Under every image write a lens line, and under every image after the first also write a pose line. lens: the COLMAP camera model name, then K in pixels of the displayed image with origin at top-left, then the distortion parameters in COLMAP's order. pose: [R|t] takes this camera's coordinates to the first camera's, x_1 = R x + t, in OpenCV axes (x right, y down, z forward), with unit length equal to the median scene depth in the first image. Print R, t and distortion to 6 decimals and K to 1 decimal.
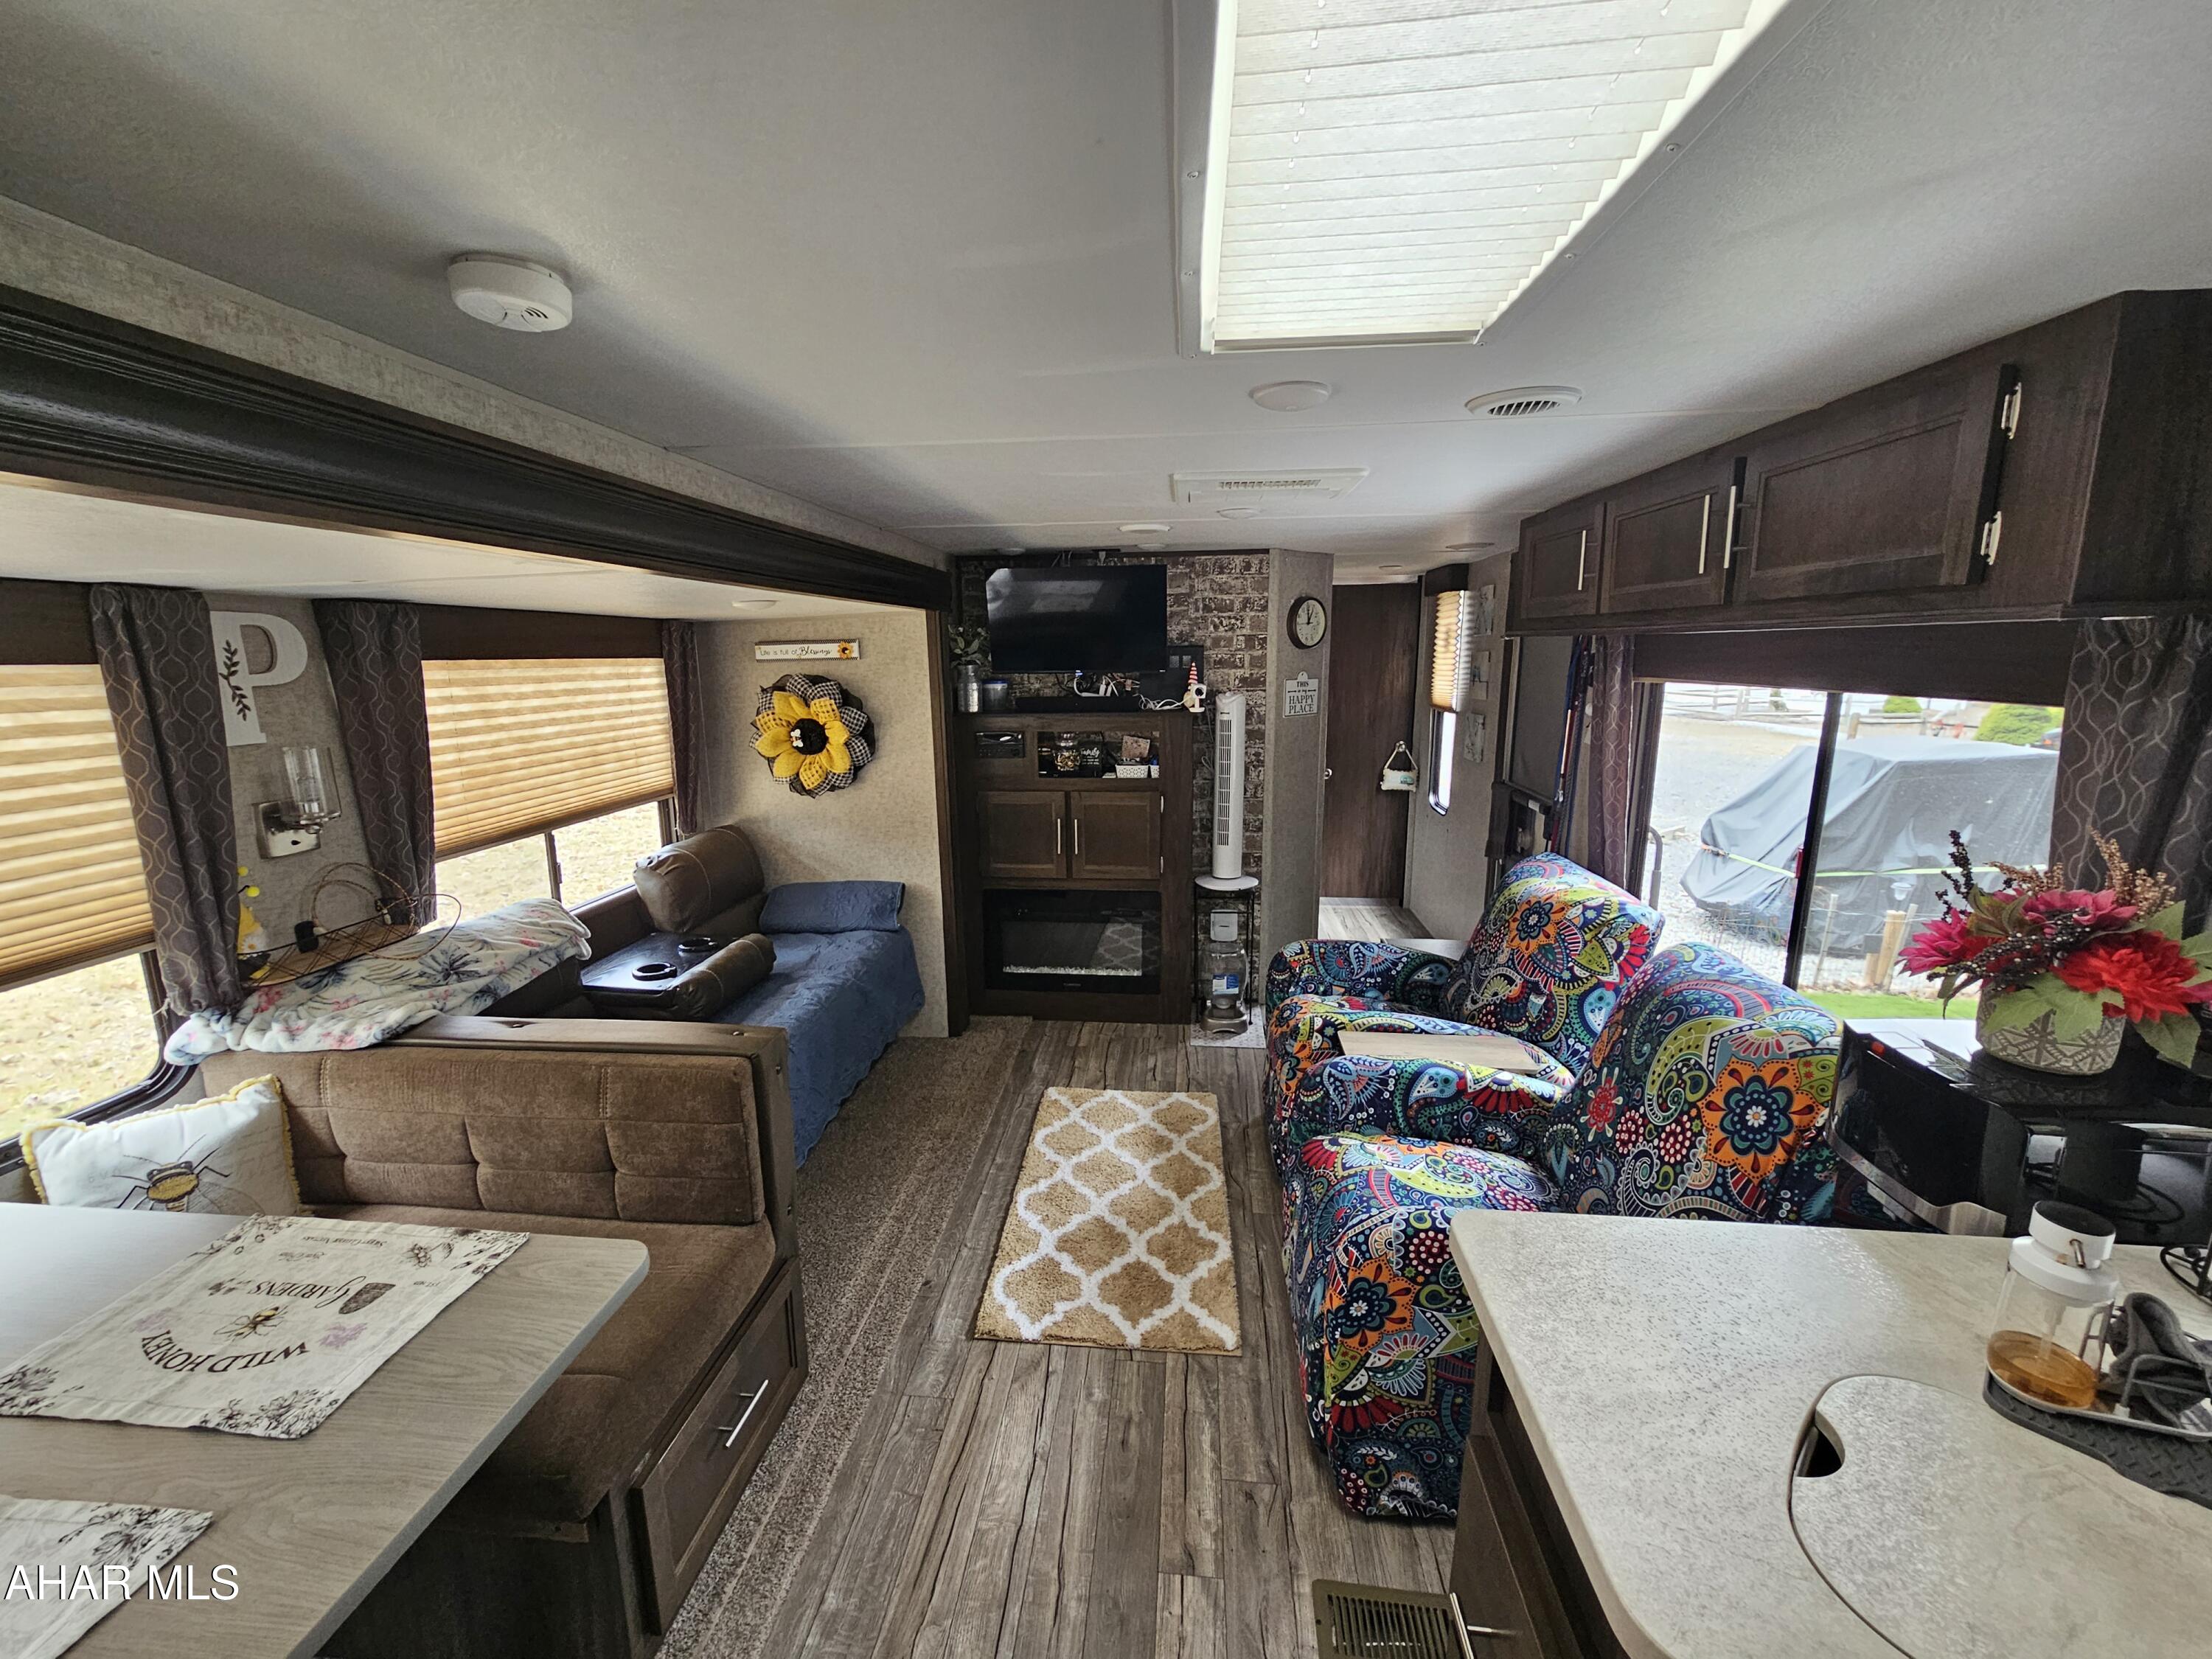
lens RADIAL K [[904.0, 0, 1091.9], [0, 904.0, 834.8], [0, 0, 1]] dist [-0.001826, -0.000441]
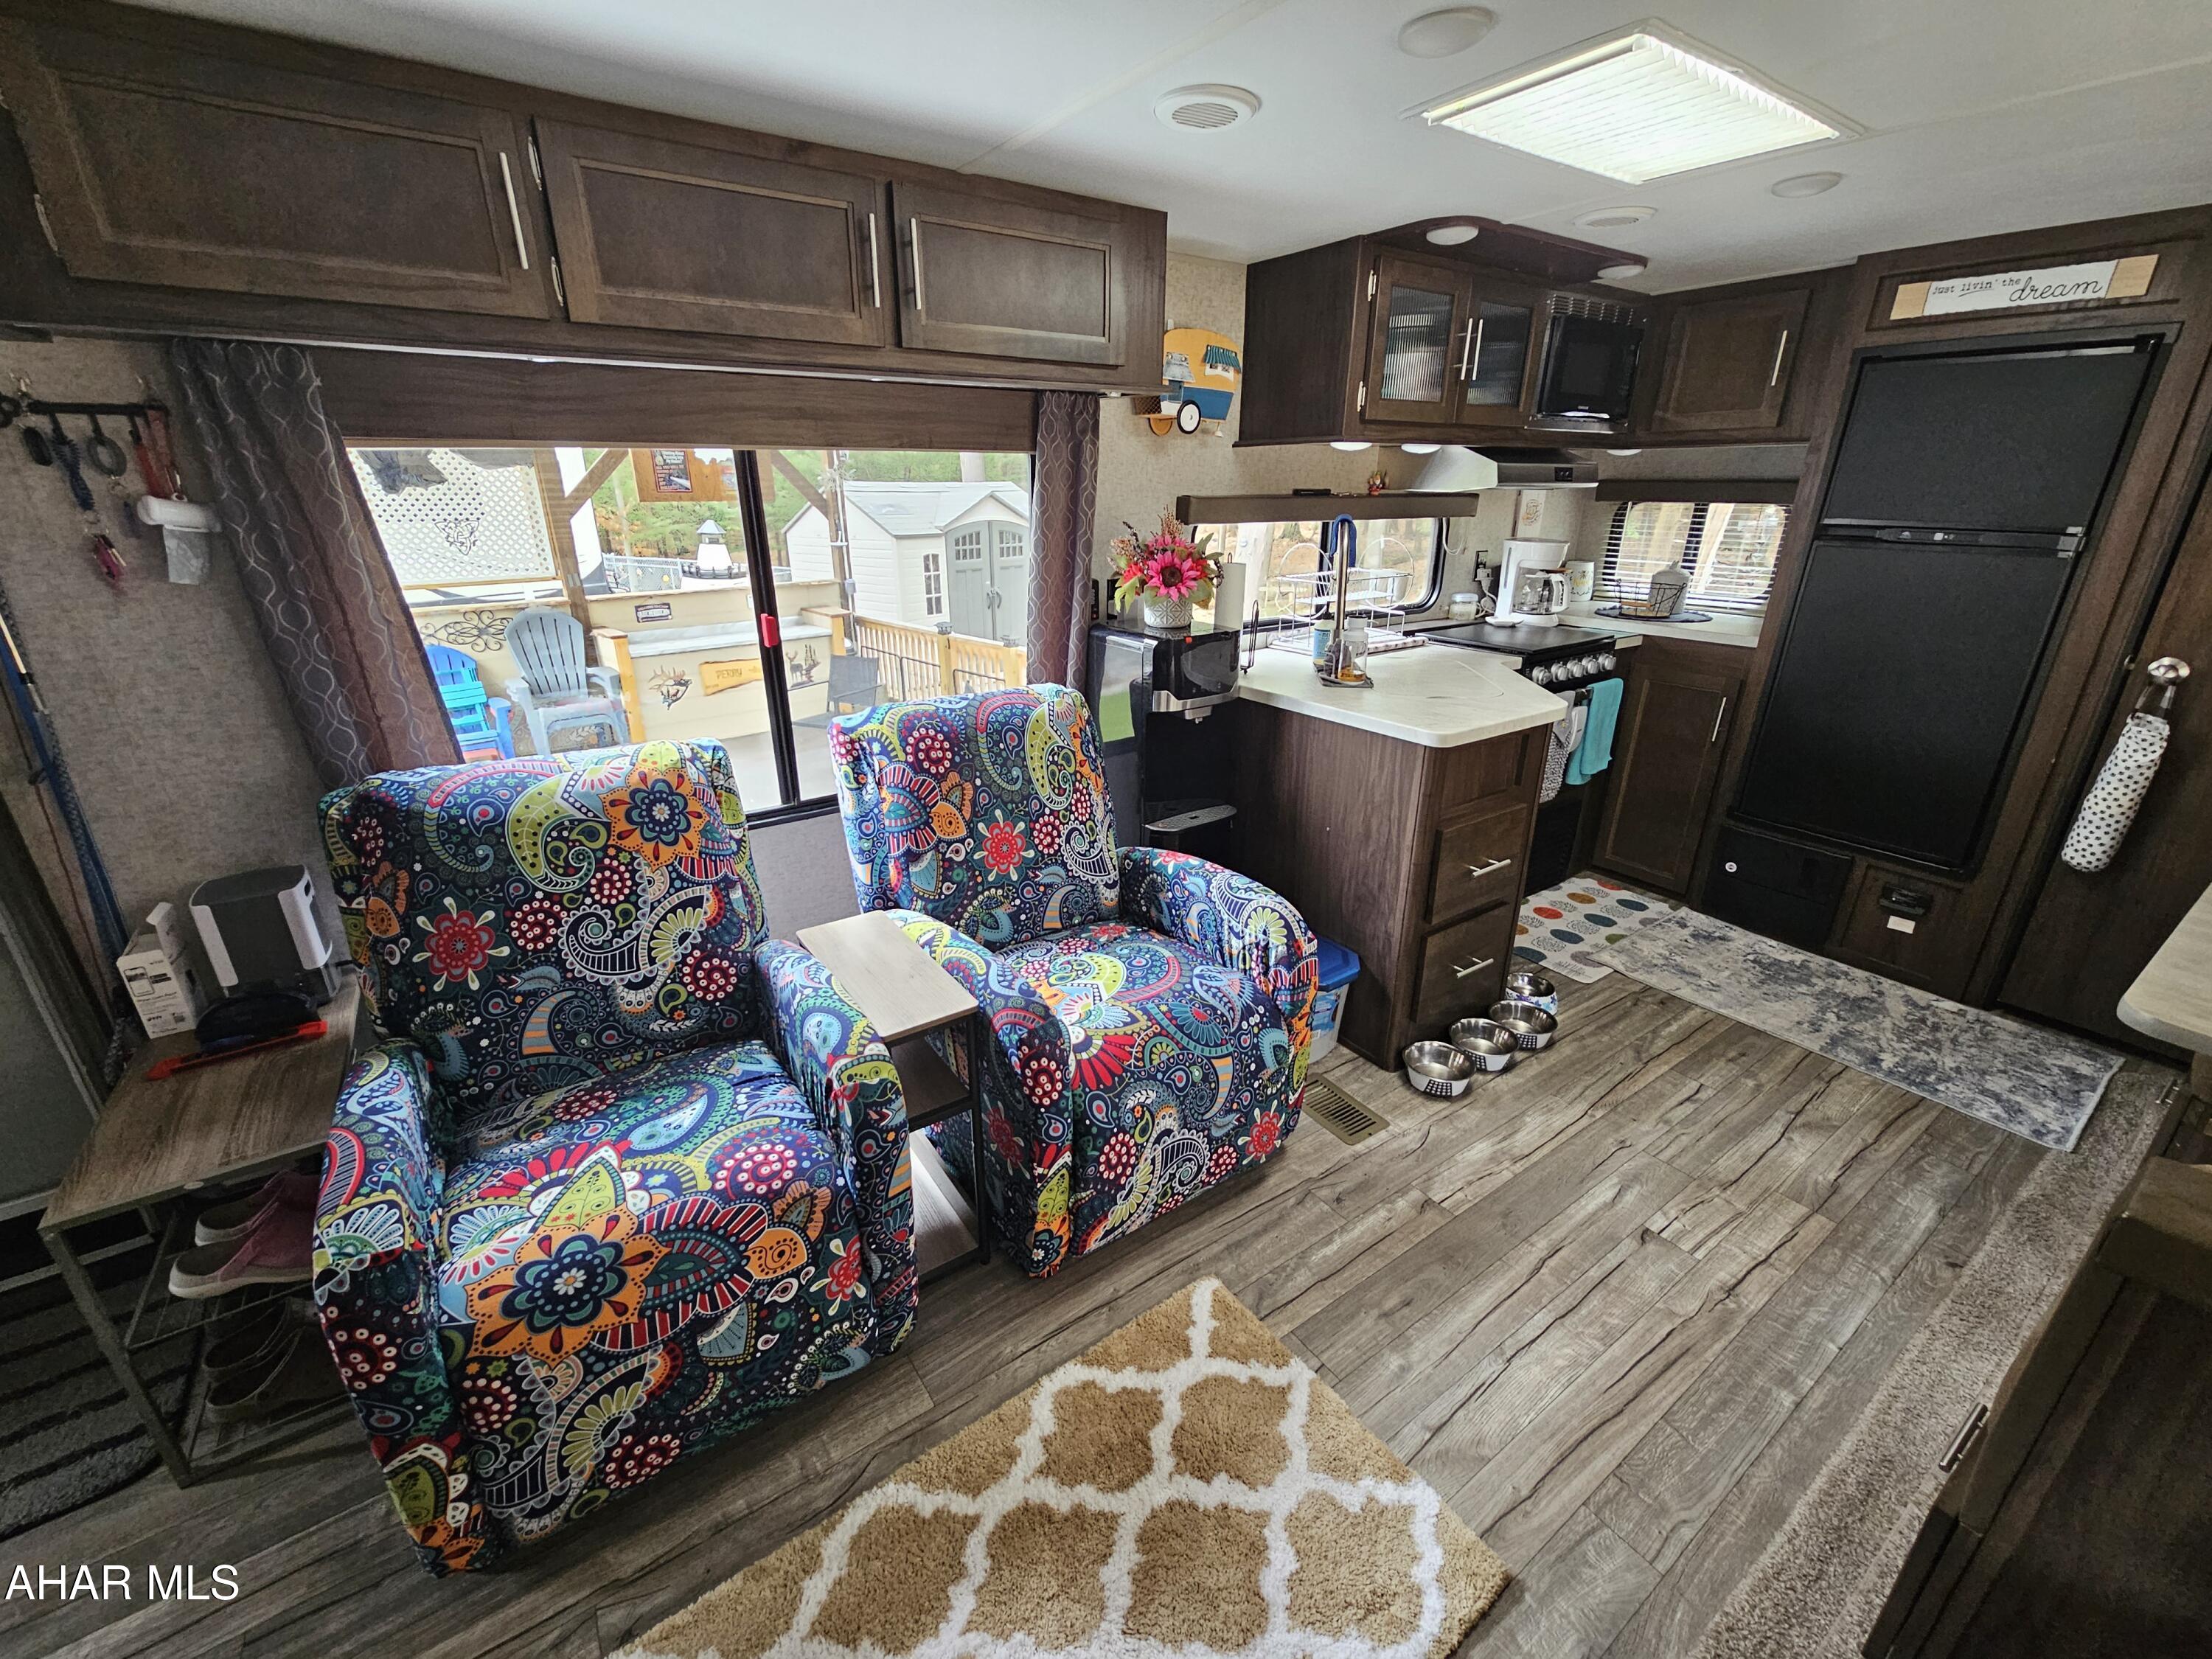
lens RADIAL K [[902.9, 0, 1096.8], [0, 902.9, 834.7], [0, 0, 1]] dist [-0.000699, 0.000118]
pose [[-0.649182, -0.263205, 0.713643, -0.198151], [0.163366, 0.868079, 0.468774, -0.145571], [-0.742883, 0.420905, -0.520542, 1.047031]]
